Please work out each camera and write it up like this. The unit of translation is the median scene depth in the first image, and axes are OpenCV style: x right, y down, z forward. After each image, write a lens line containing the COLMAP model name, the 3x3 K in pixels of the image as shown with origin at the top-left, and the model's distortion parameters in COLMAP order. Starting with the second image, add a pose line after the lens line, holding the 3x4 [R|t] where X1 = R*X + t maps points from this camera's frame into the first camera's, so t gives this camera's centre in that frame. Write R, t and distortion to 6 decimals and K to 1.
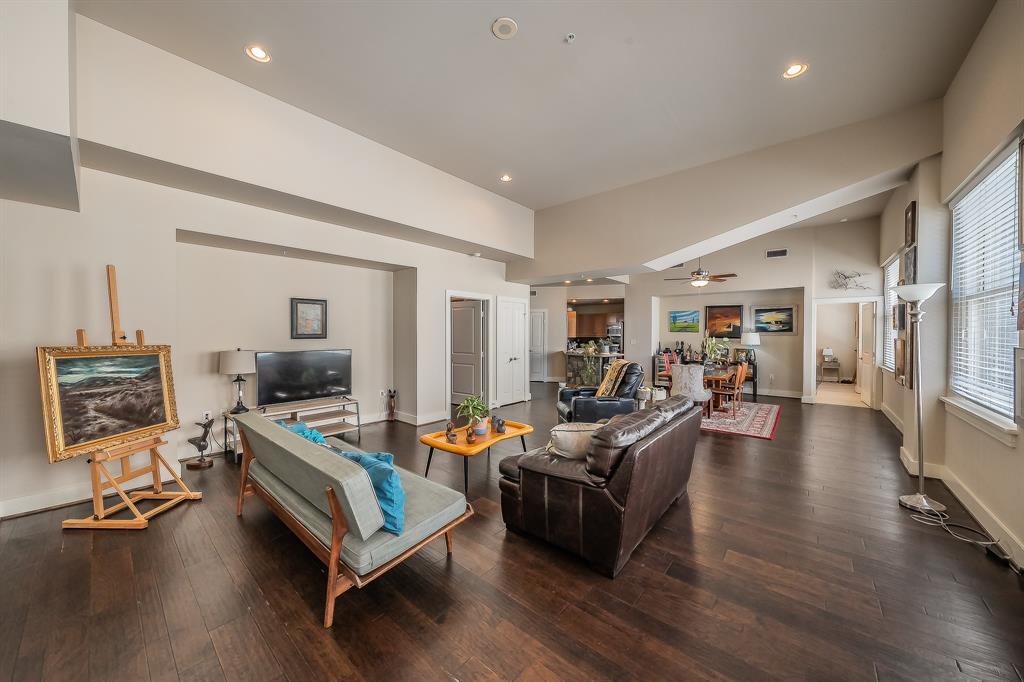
lens RADIAL K [[355.0, 0, 512.0], [0, 355.0, 335.1], [0, 0, 1]] dist [0.000316, 0.000021]
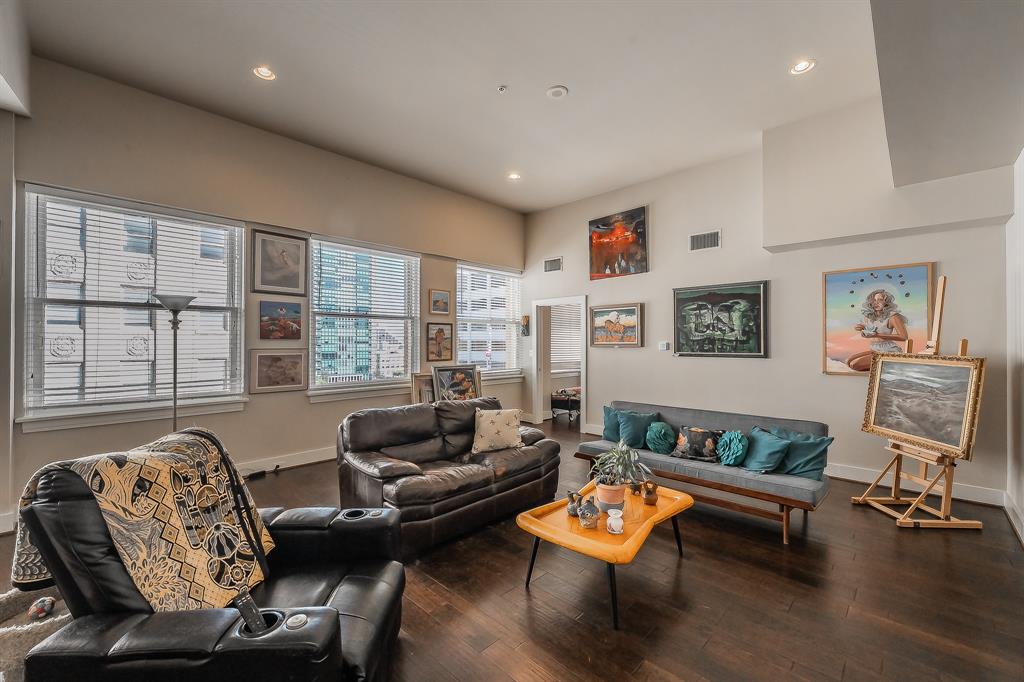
lens RADIAL K [[417.6, 0, 512.0], [0, 417.6, 341.0], [0, 0, 1]] dist [0.001242, 0.000140]
pose [[-0.998447, -0.004085, 0.055561, 0.015872], [-0.003738, 0.999973, 0.006352, -0.004599], [-0.055586, 0.006134, -0.998435, 0.795017]]
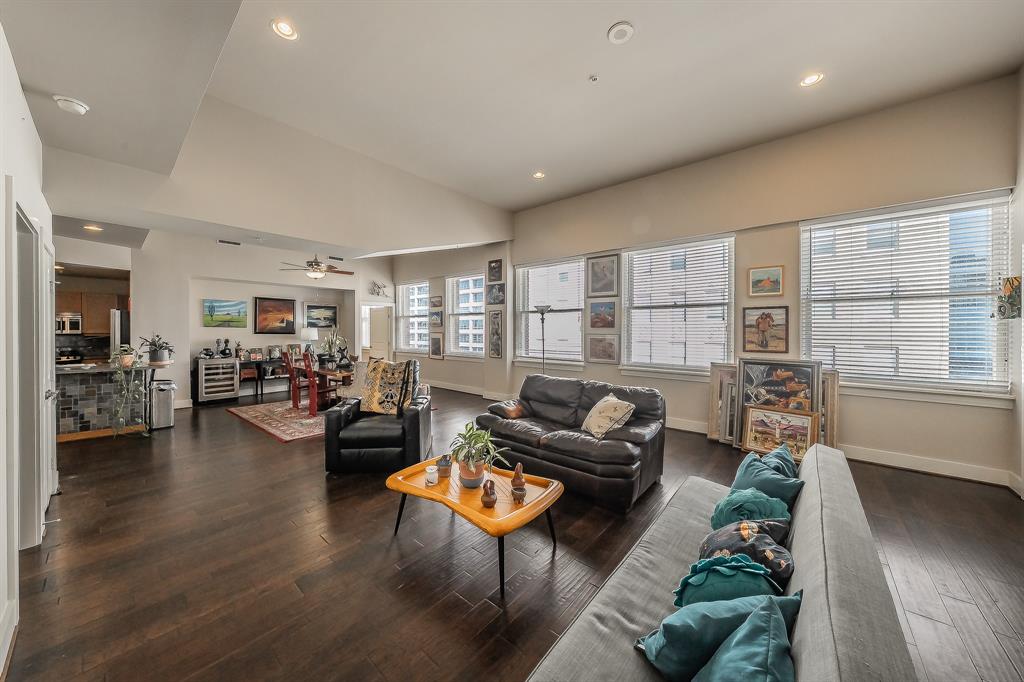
lens RADIAL K [[353.5, 0, 511.6], [0, 353.5, 331.8], [0, 0, 1]] dist [-0.000233, -0.000071]
pose [[-0.000122, -0.009793, 0.999952, -0.346173], [0.006784, 0.999929, 0.009794, -0.002085], [-0.999977, 0.006785, -0.000055, 0.426024]]
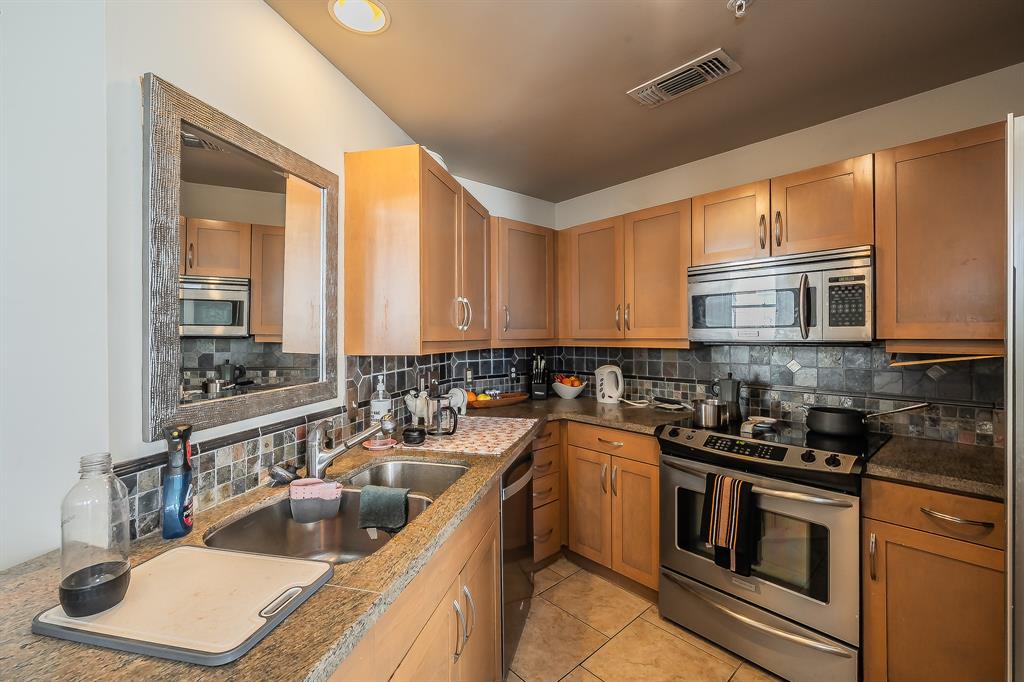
lens RADIAL K [[417.6, 0, 512.0], [0, 417.6, 341.0], [0, 0, 1]] dist [0.001242, 0.000140]
pose [[0.994150, -0.005692, -0.107862, 0.306390], [0.006235, 0.999970, 0.004700, 0.000795], [0.107832, -0.005345, 0.994155, 1.186515]]
